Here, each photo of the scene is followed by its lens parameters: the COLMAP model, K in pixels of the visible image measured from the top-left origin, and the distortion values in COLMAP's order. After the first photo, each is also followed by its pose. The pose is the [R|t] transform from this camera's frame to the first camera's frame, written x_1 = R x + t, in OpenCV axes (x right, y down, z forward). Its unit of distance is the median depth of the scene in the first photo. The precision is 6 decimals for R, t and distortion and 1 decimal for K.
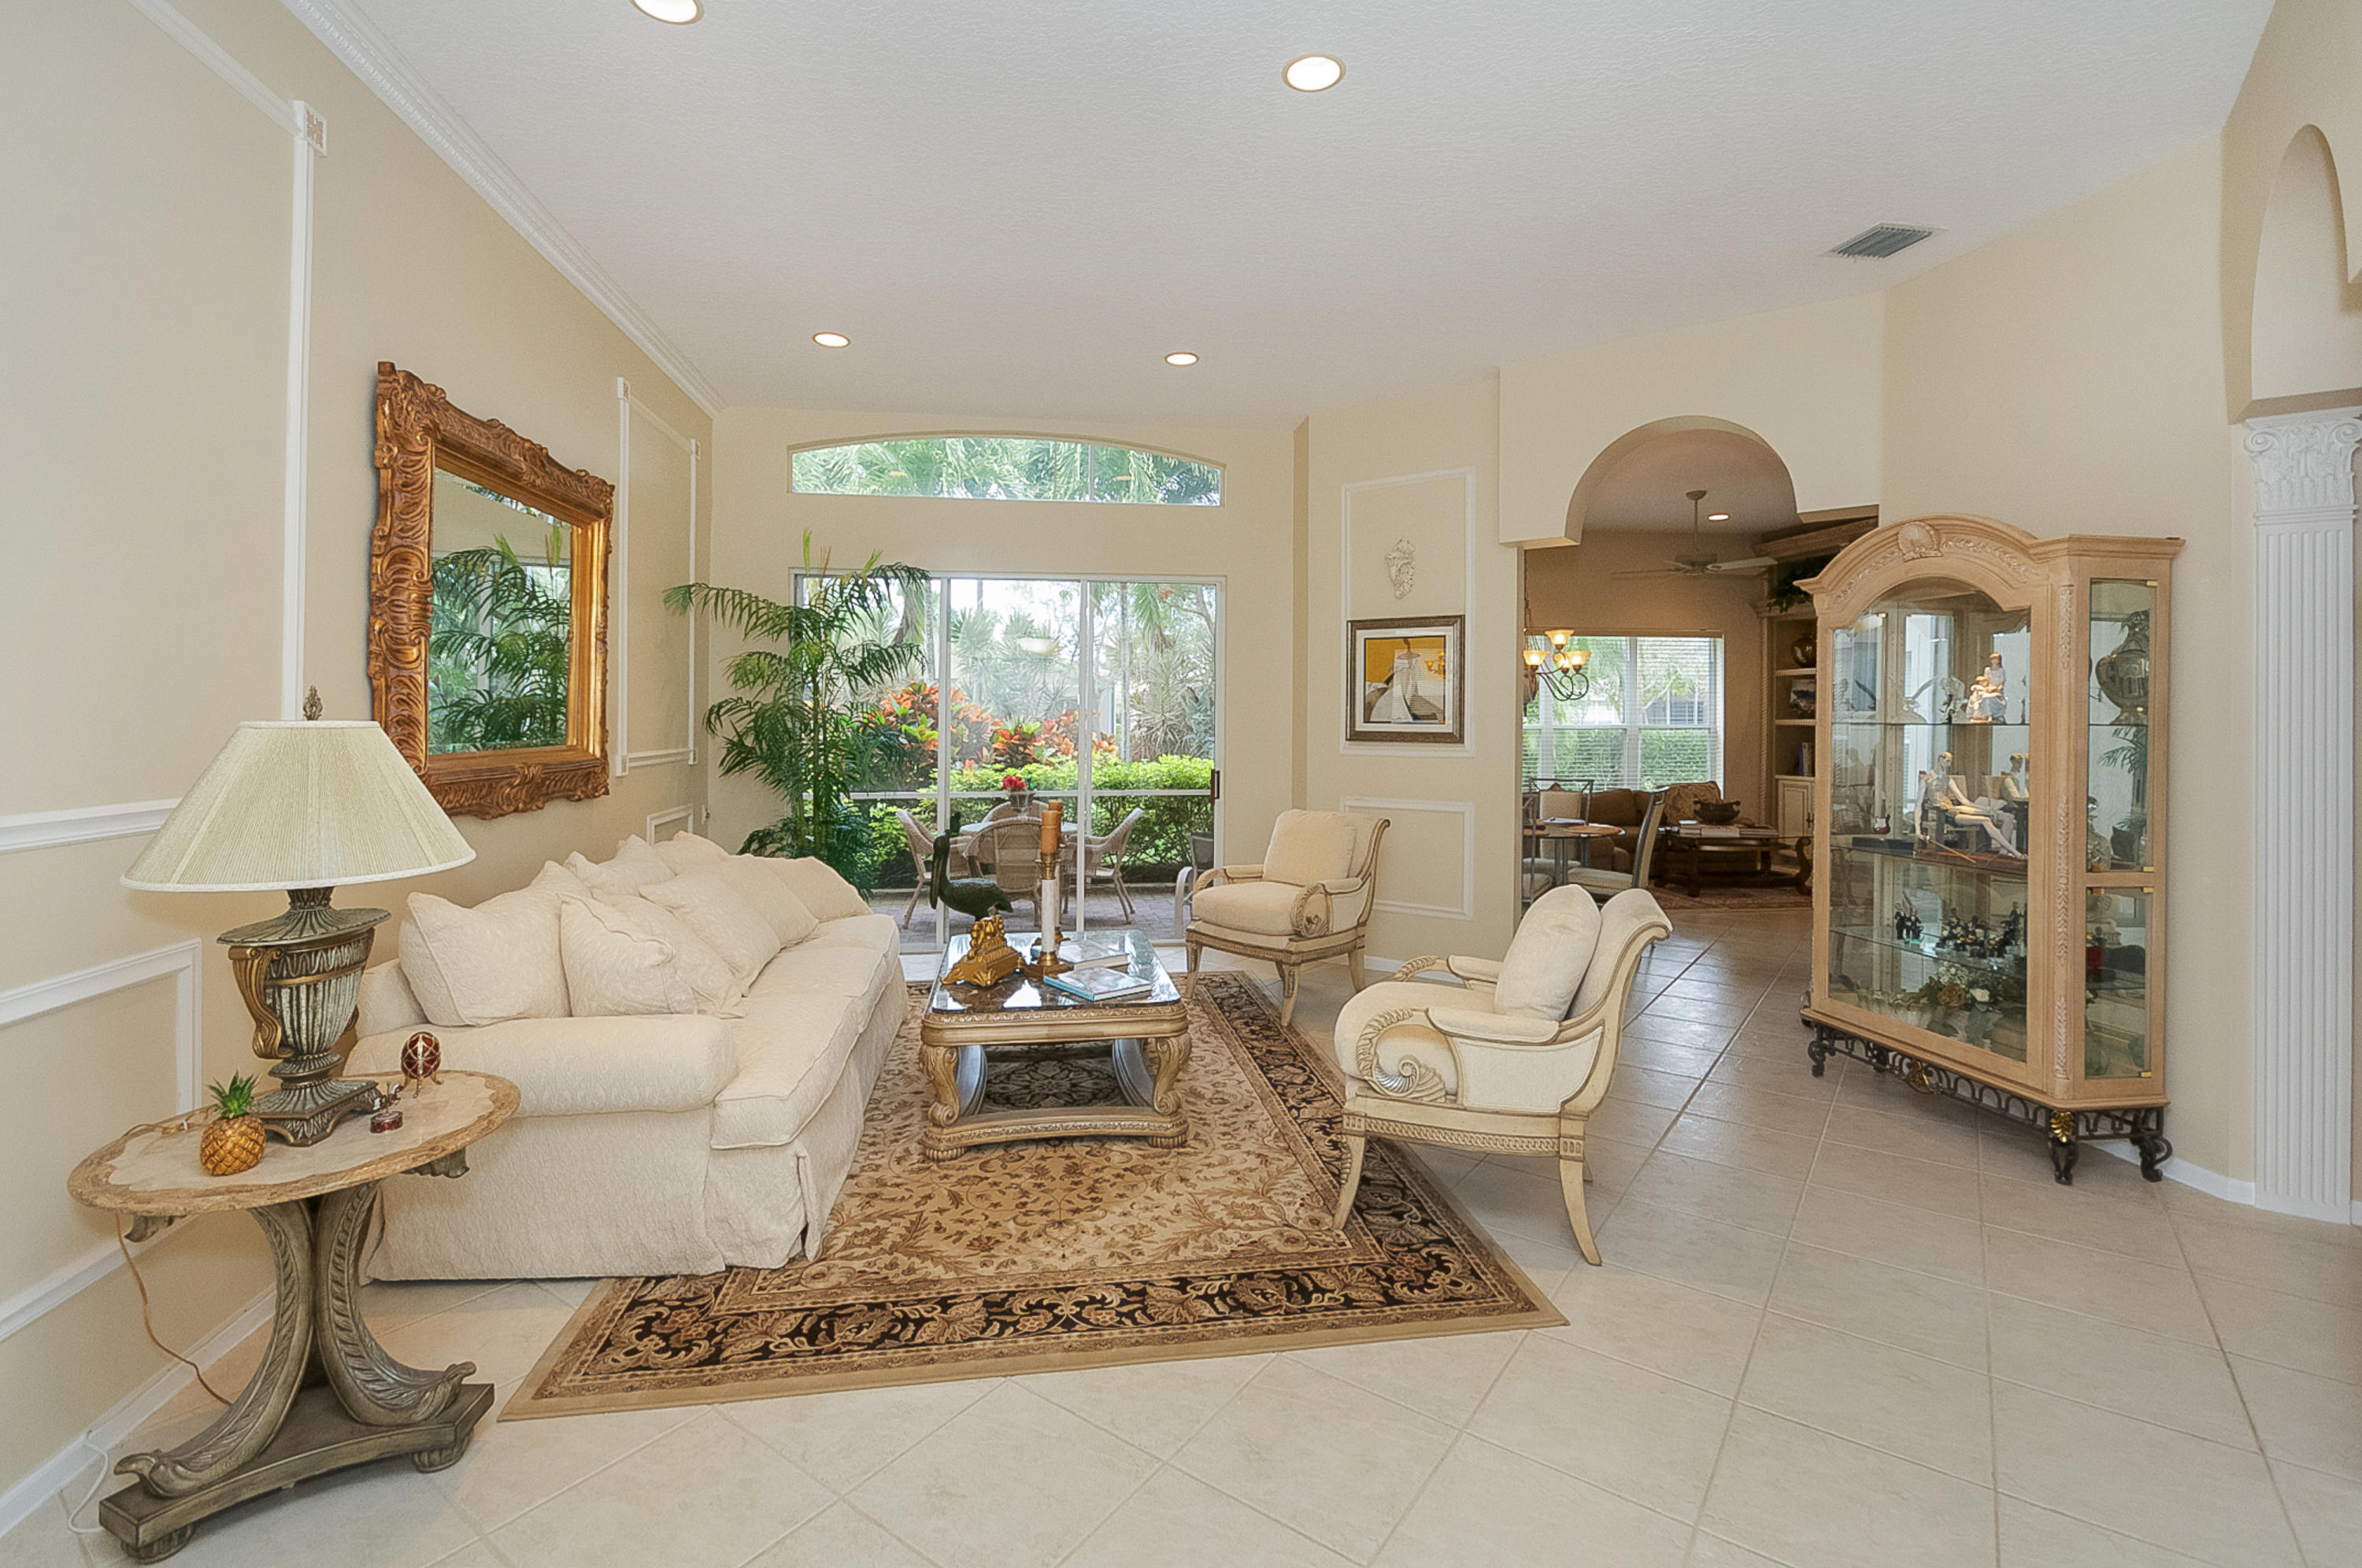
lens RADIAL K [[1045.8, 0, 1202.0], [0, 1045.8, 712.6], [0, 0, 1]] dist [0.027599, 0.000419]
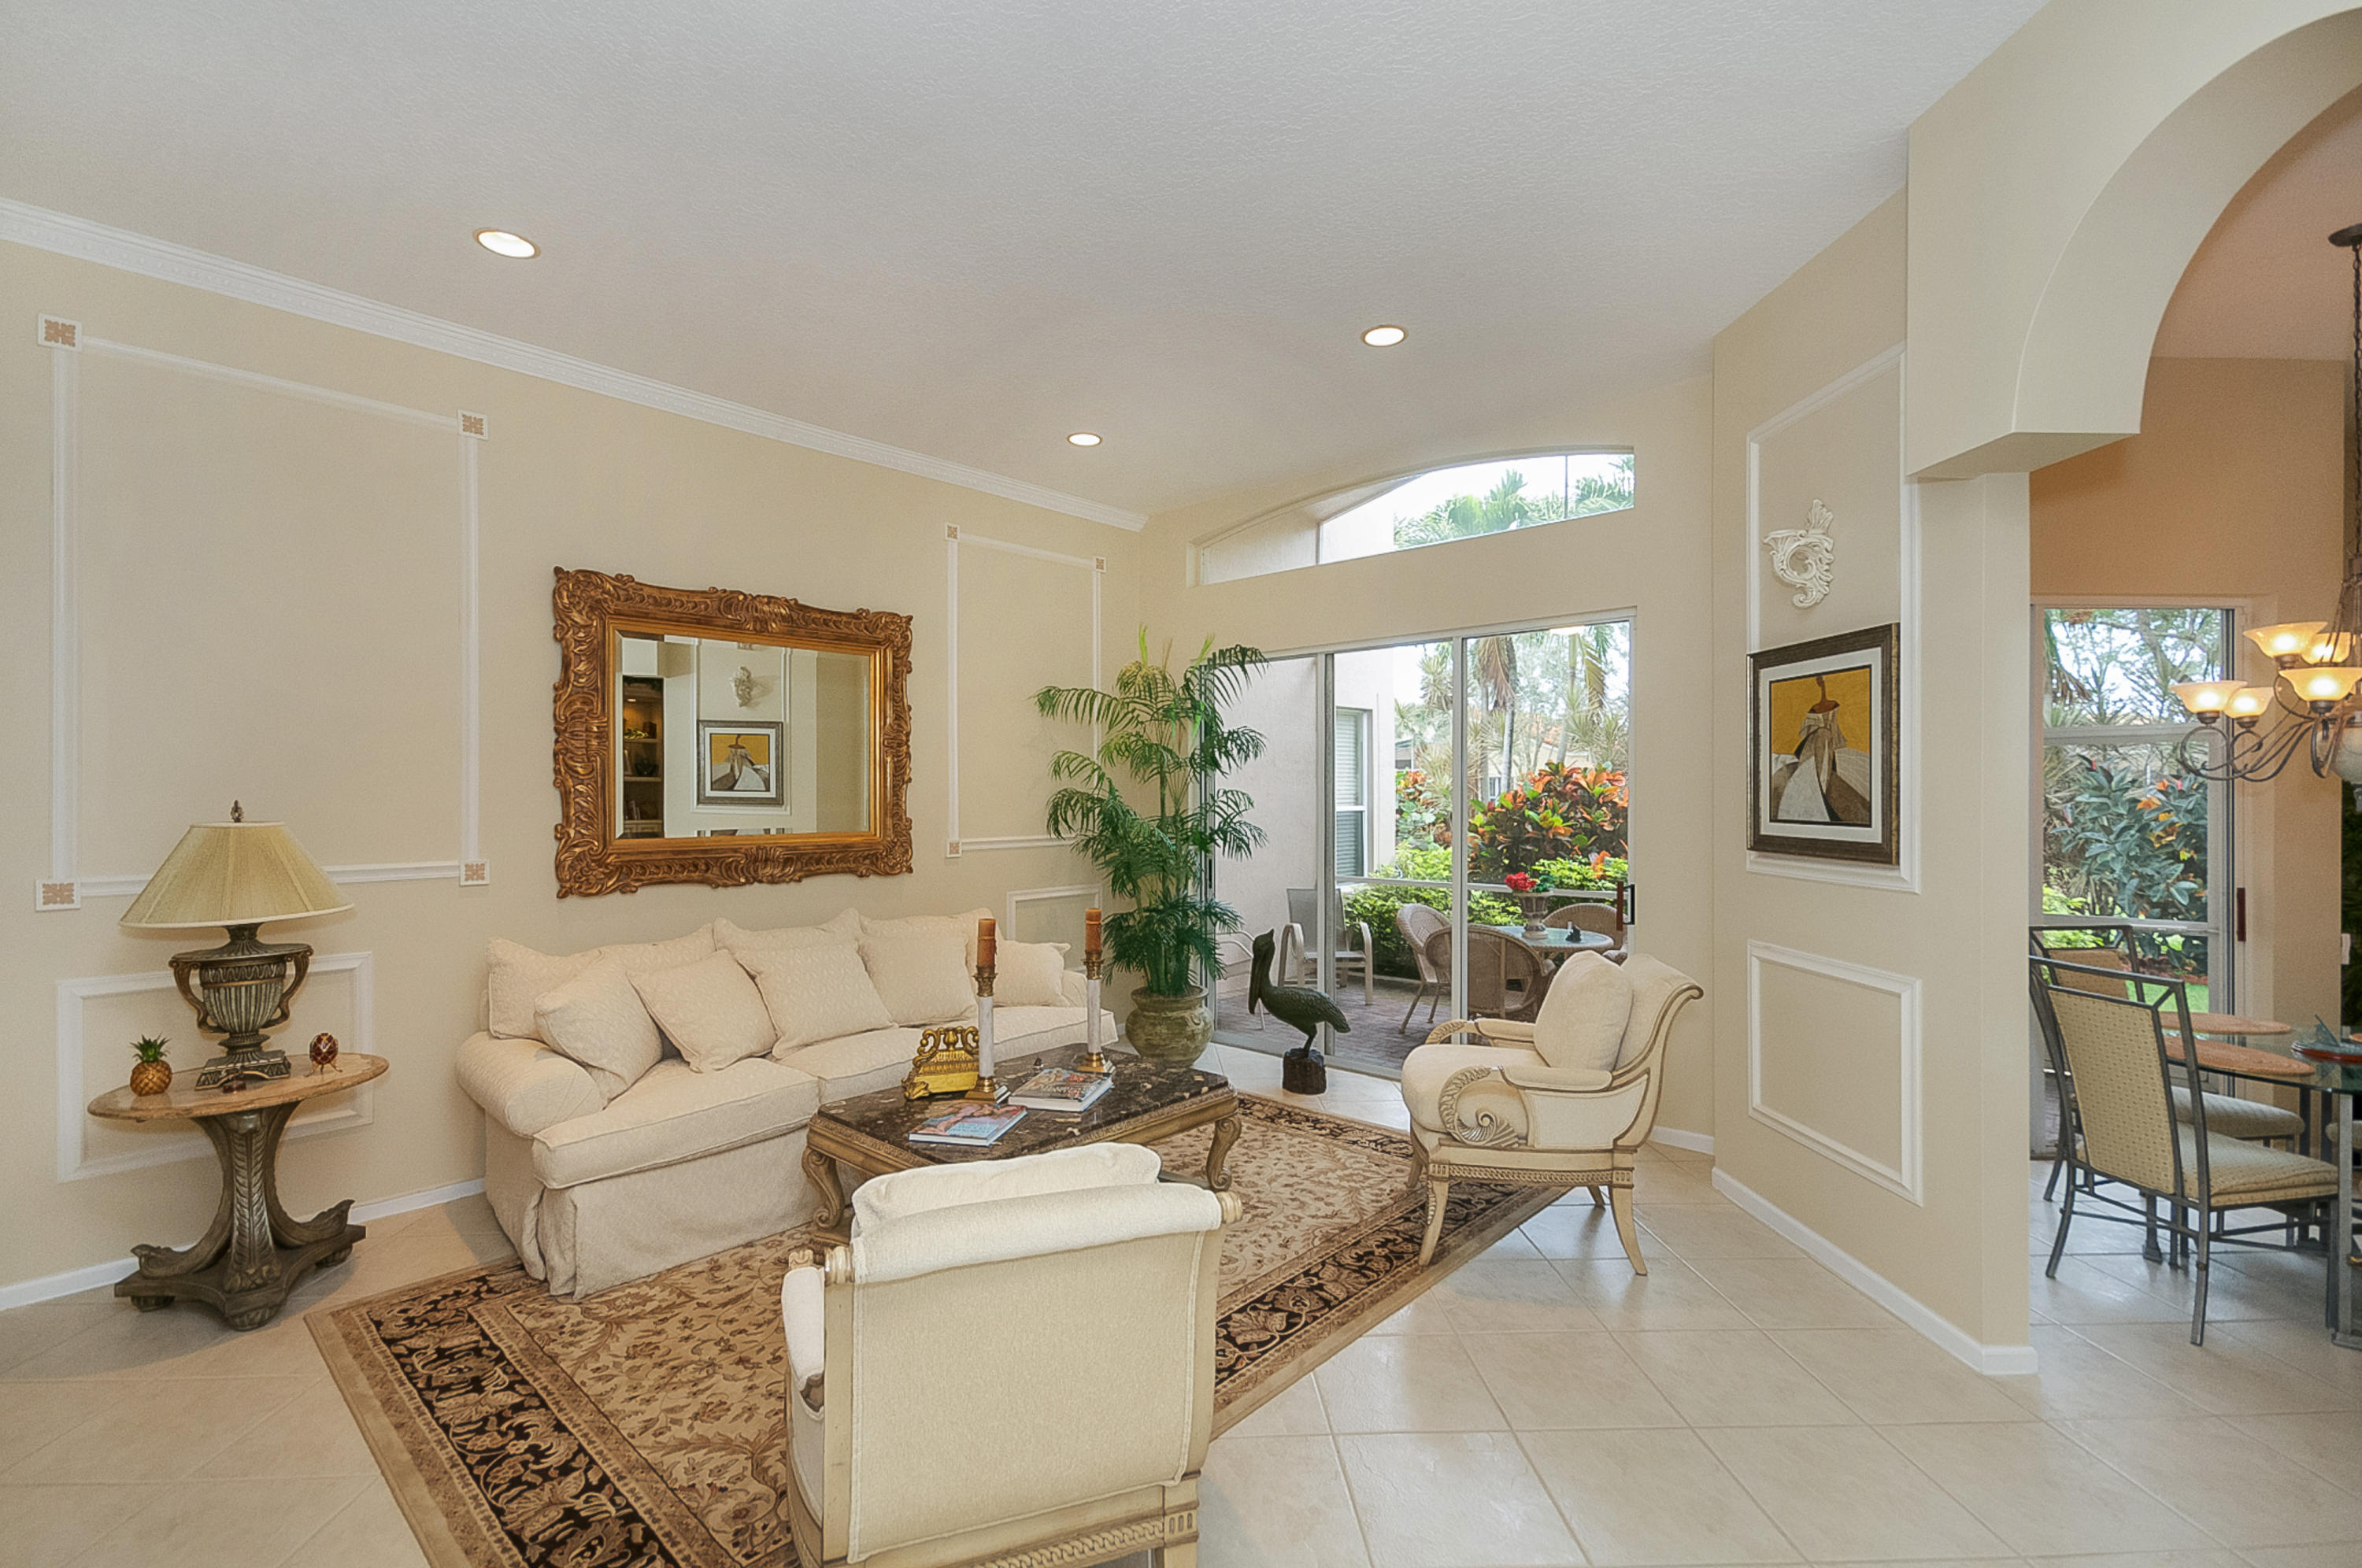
lens RADIAL K [[1045.8, 0, 1187.1], [0, 1045.8, 787.1], [0, 0, 1]] dist [0.027599, 0.000419]
pose [[0.628430, -0.007457, -0.777830, 0.652914], [0.005517, 0.999972, -0.005130, -0.014053], [0.777847, -0.001068, 0.628453, 0.560741]]
